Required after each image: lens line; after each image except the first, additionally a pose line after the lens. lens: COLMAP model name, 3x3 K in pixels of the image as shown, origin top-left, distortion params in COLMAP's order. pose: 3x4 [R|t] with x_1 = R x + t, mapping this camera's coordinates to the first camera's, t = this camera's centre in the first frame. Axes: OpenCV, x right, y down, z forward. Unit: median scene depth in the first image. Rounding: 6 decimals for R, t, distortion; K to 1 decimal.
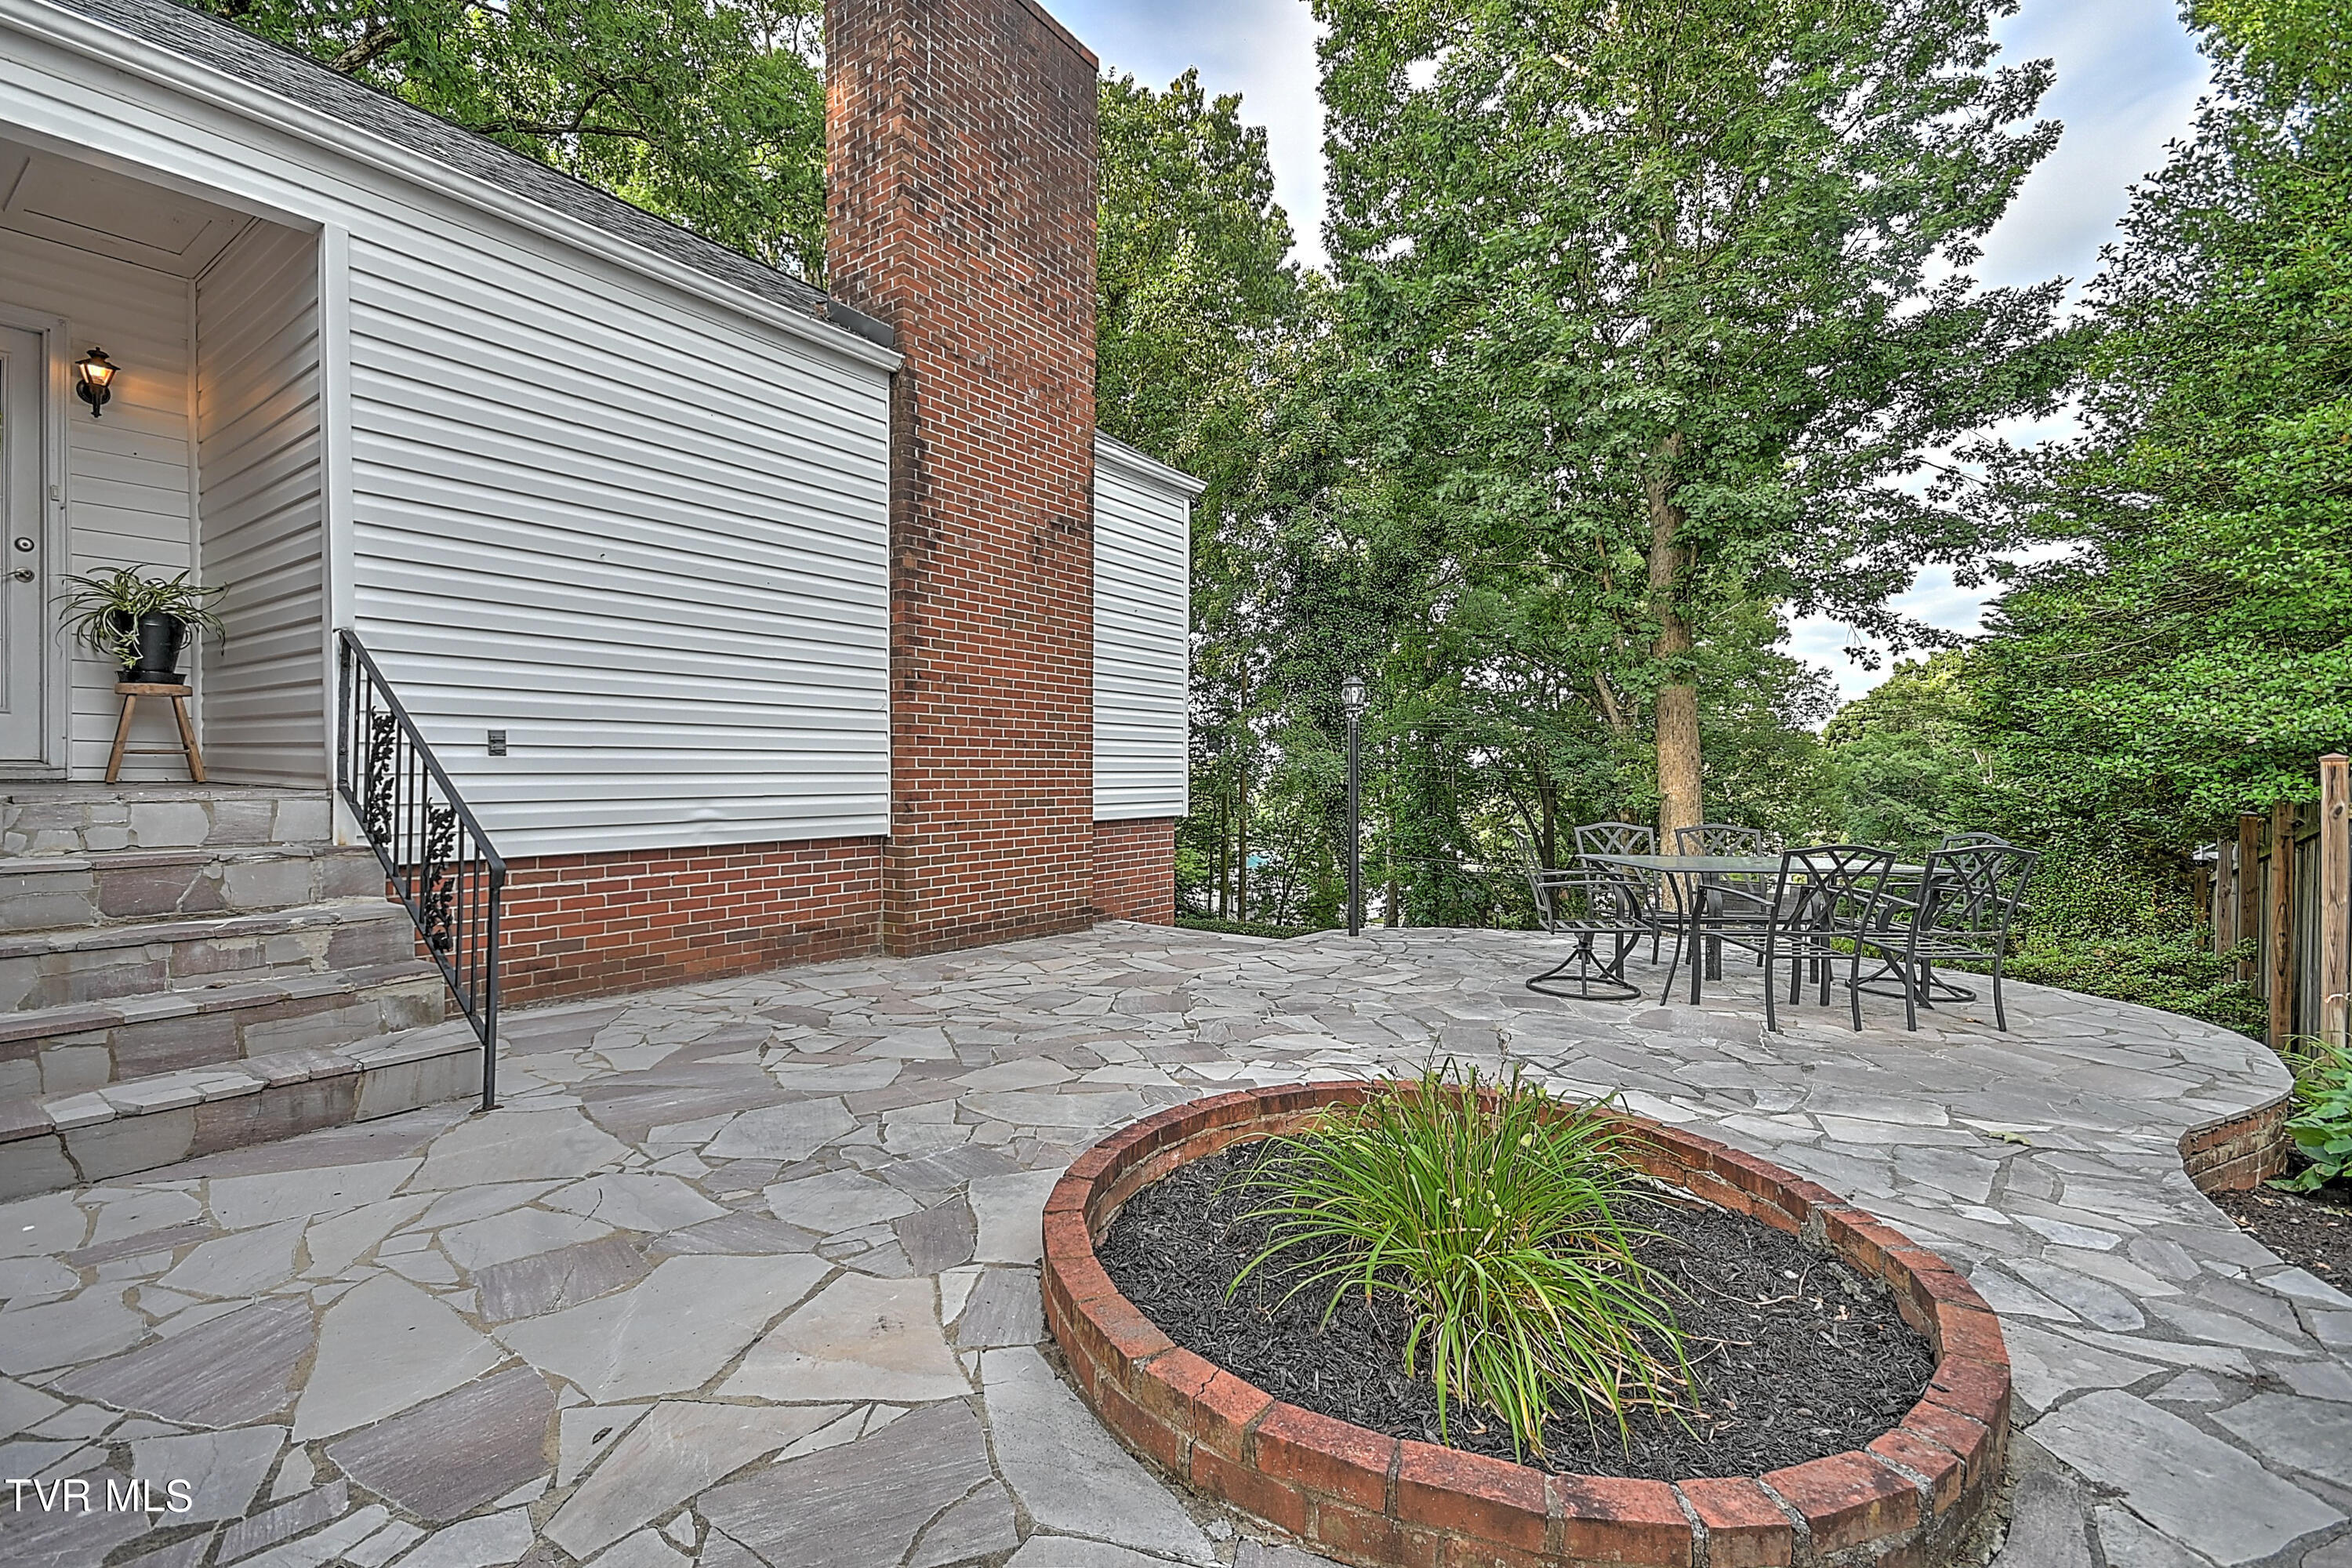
lens RADIAL K [[1034.5, 0, 1172.3], [0, 1034.5, 781.3], [0, 0, 1]] dist [0.019478, -0.007822]
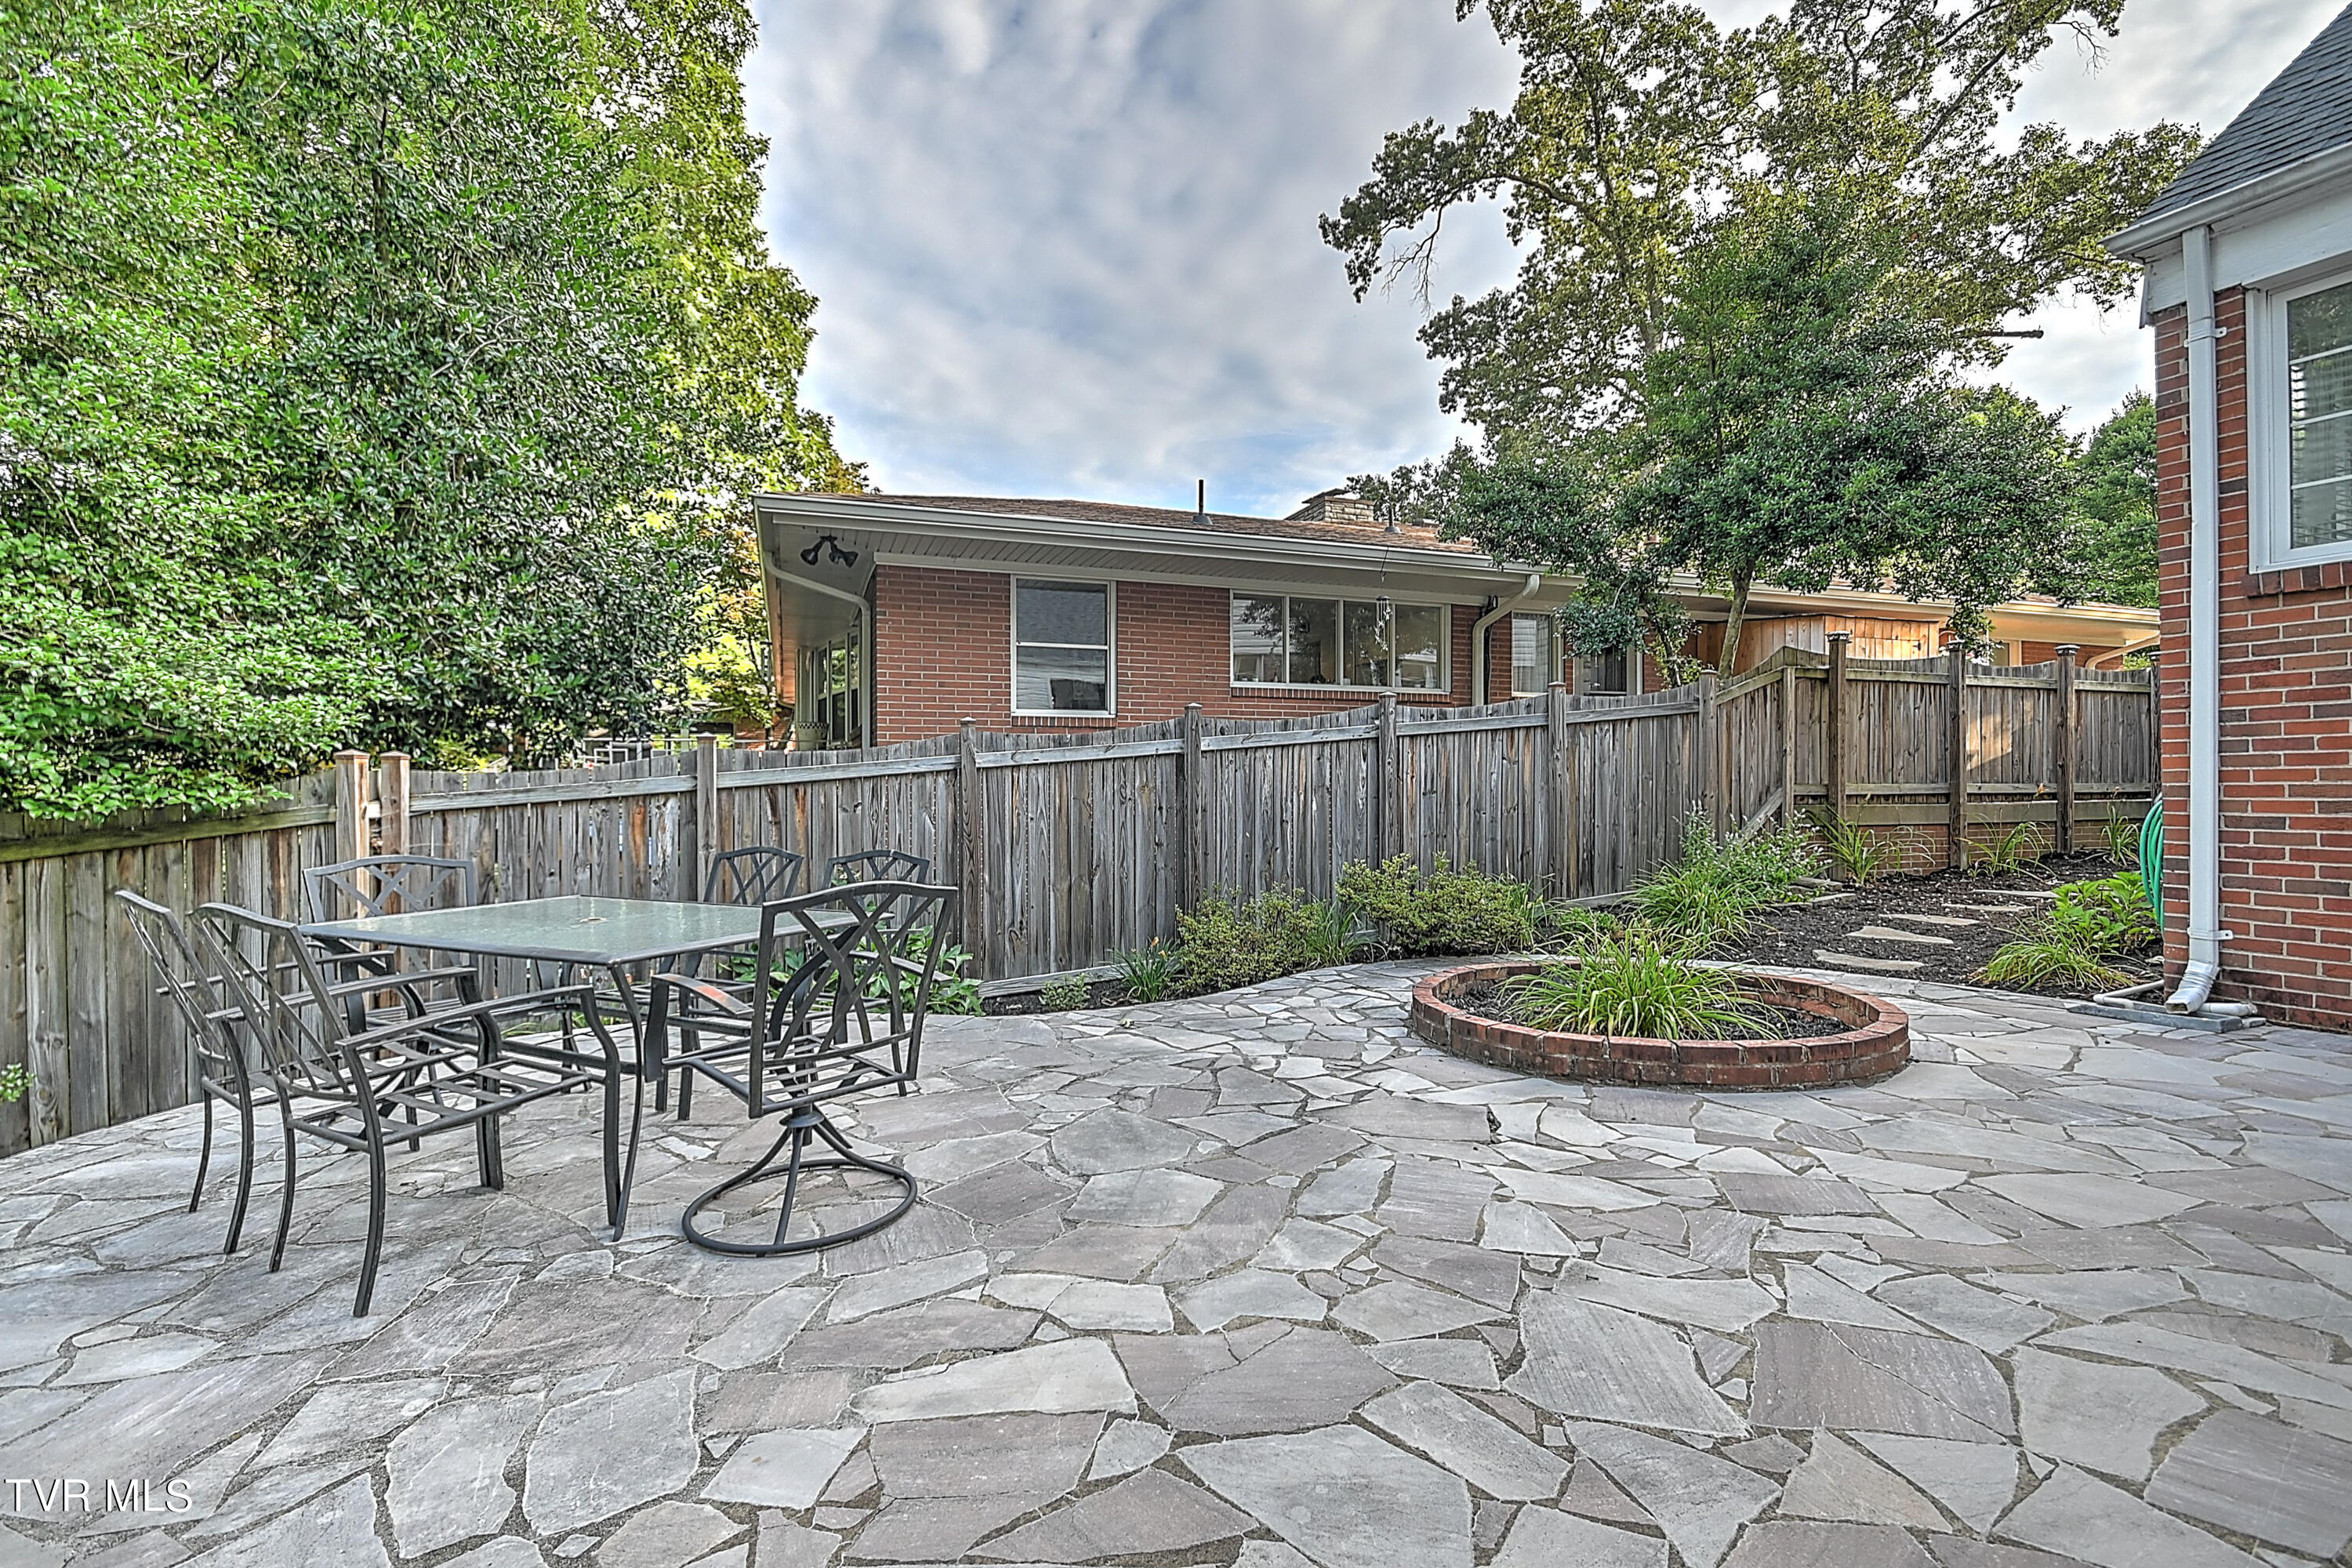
lens RADIAL K [[1034.5, 0, 1161.8], [0, 1034.5, 786.1], [0, 0, 1]] dist [0.019478, -0.007822]
pose [[-0.844744, 0.003519, 0.535159, -0.002505], [0.006340, 0.999974, 0.003432, 0.005101], [-0.535133, 0.006293, -0.844744, 1.202658]]
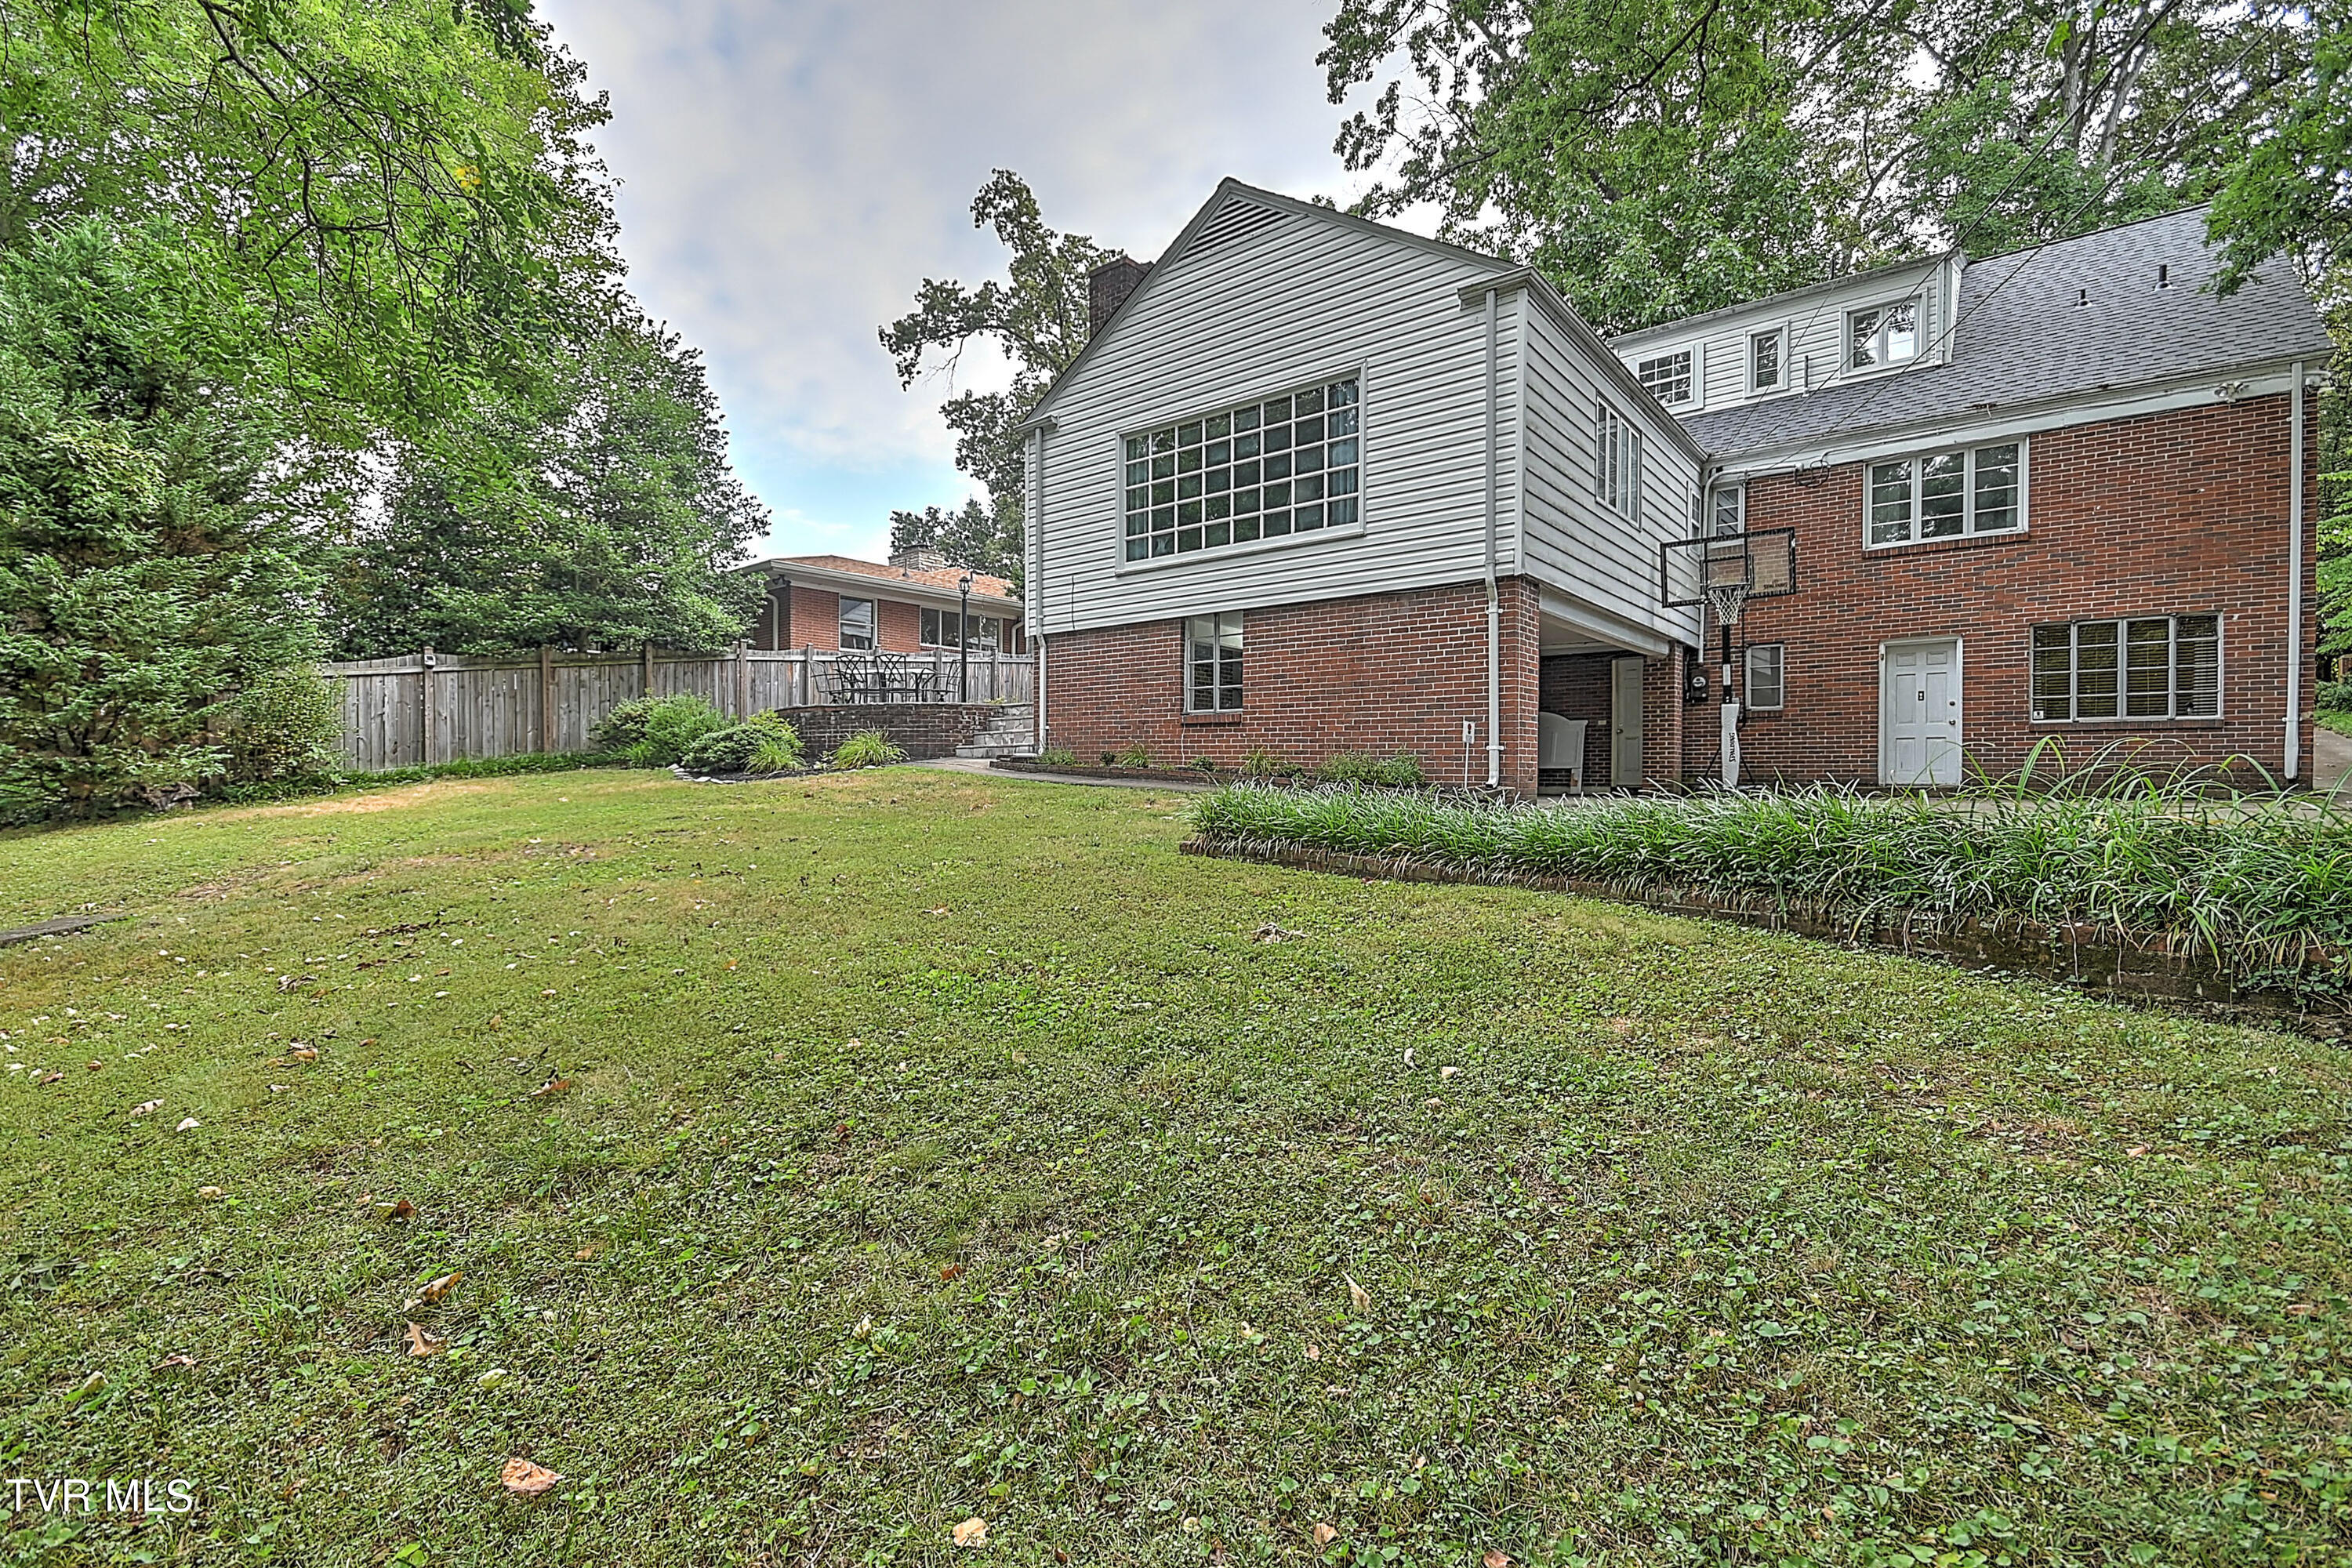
lens RADIAL K [[1034.5, 0, 1169.1], [0, 1034.5, 787.6], [0, 0, 1]] dist [0.019478, -0.007822]
pose [[-0.997917, -0.002866, 0.064446, -0.447841], [-0.002211, 0.999945, 0.010245, 0.365129], [-0.064472, 0.010082, -0.997869, 3.728405]]
